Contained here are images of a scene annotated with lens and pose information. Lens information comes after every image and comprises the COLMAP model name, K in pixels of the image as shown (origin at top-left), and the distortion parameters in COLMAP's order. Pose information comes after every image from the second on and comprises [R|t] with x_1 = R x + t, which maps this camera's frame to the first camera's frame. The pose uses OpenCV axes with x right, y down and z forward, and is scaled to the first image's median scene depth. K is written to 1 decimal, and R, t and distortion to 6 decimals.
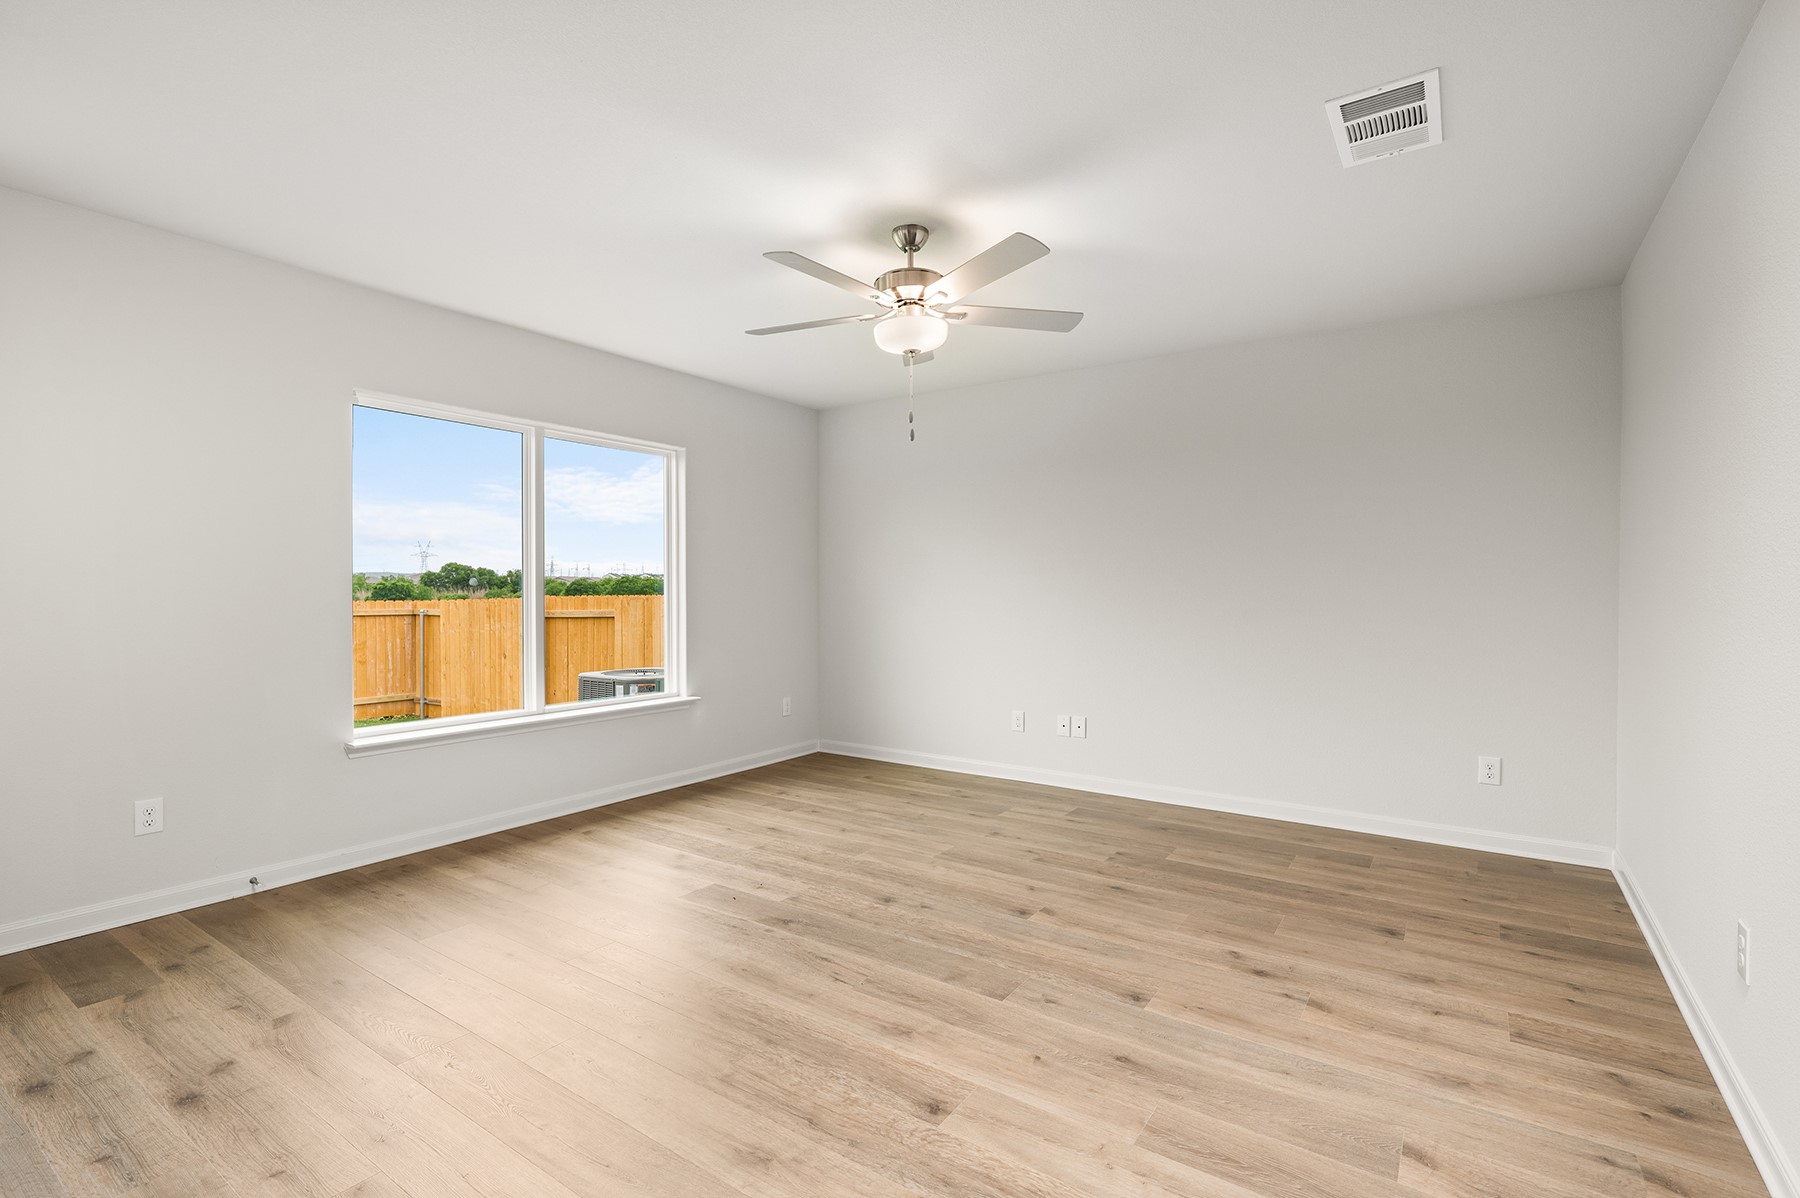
lens RADIAL K [[846.1, 0, 899.4], [0, 846.1, 594.0], [0, 0, 1]] dist [0.000244, 0.000085]
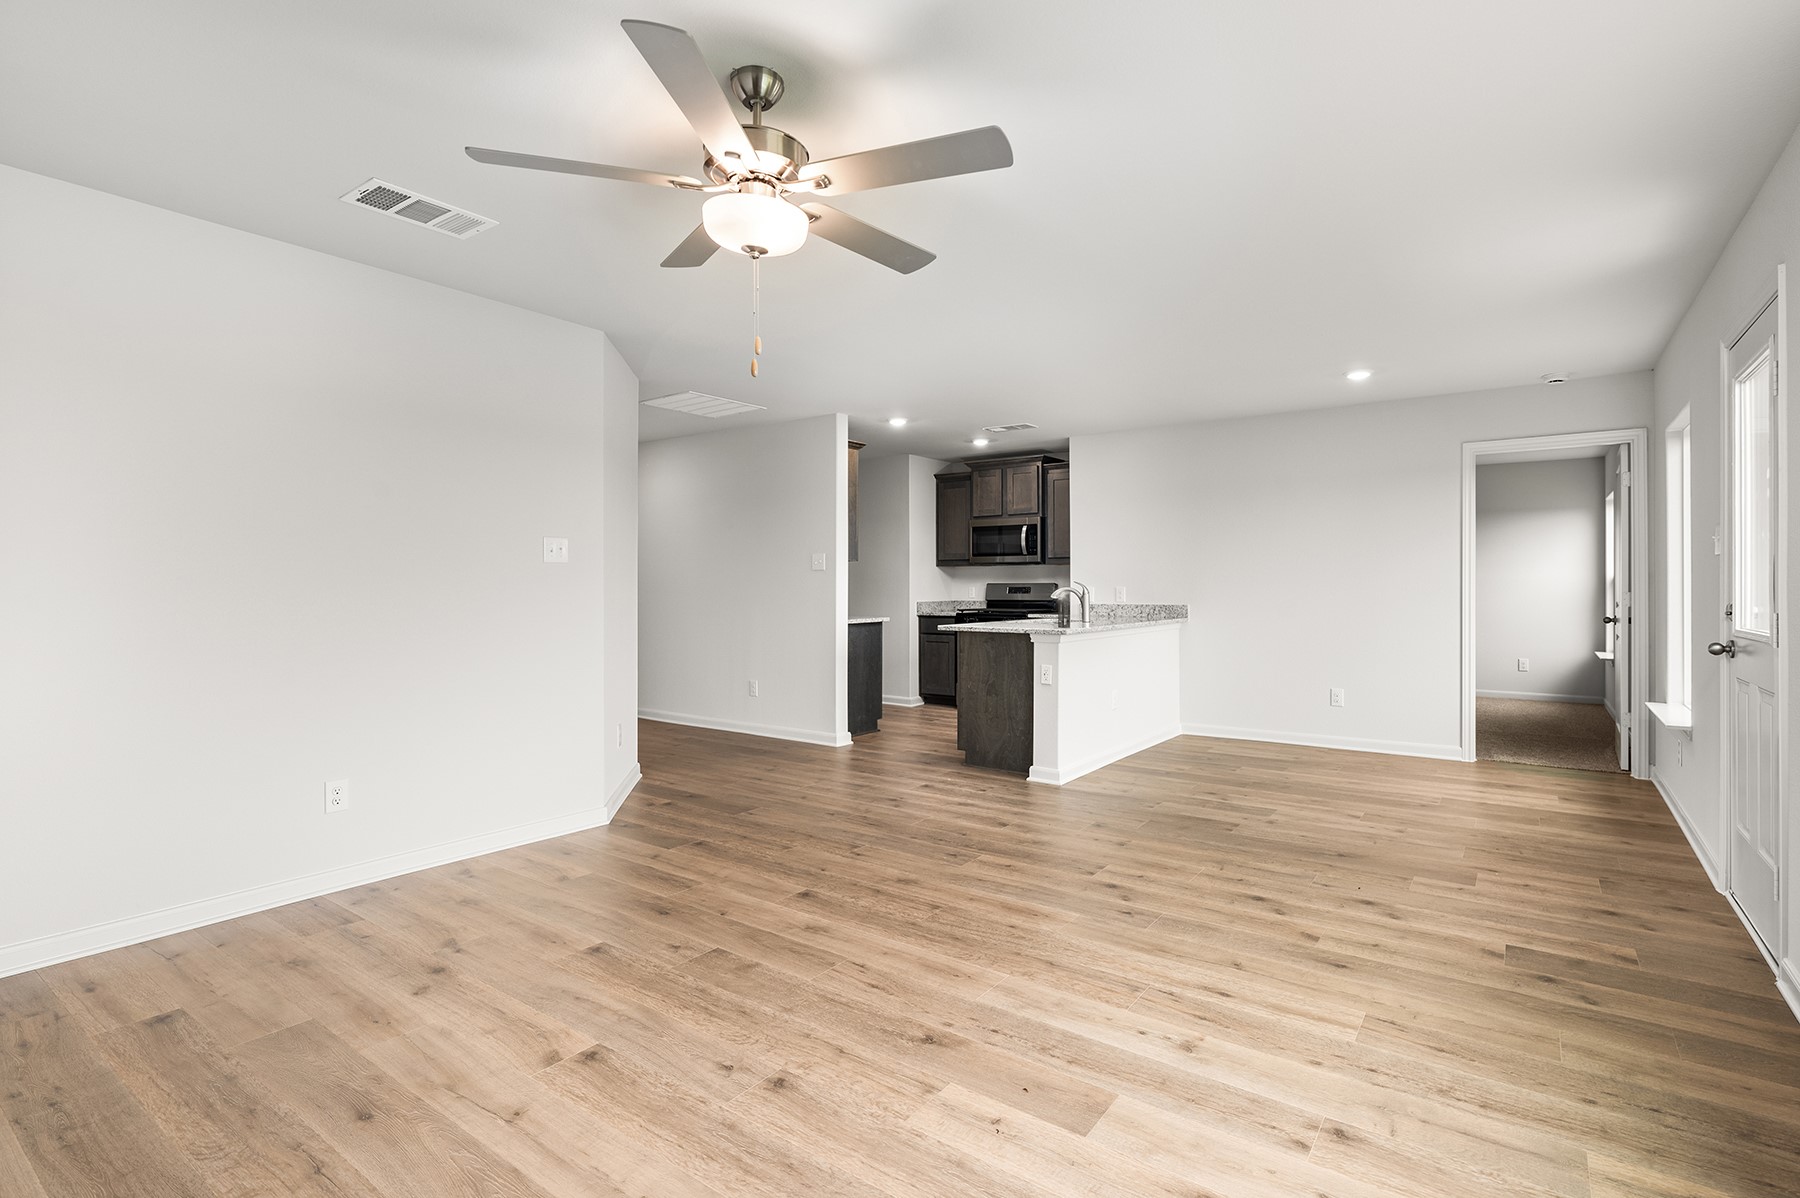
lens RADIAL K [[846.1, 0, 901.1], [0, 846.1, 591.2], [0, 0, 1]] dist [0.000244, 0.000085]
pose [[-0.999385, -0.002020, 0.035019, -0.140213], [-0.001553, 0.999909, 0.013363, -0.012561], [-0.035043, 0.013301, -0.999297, 1.807992]]
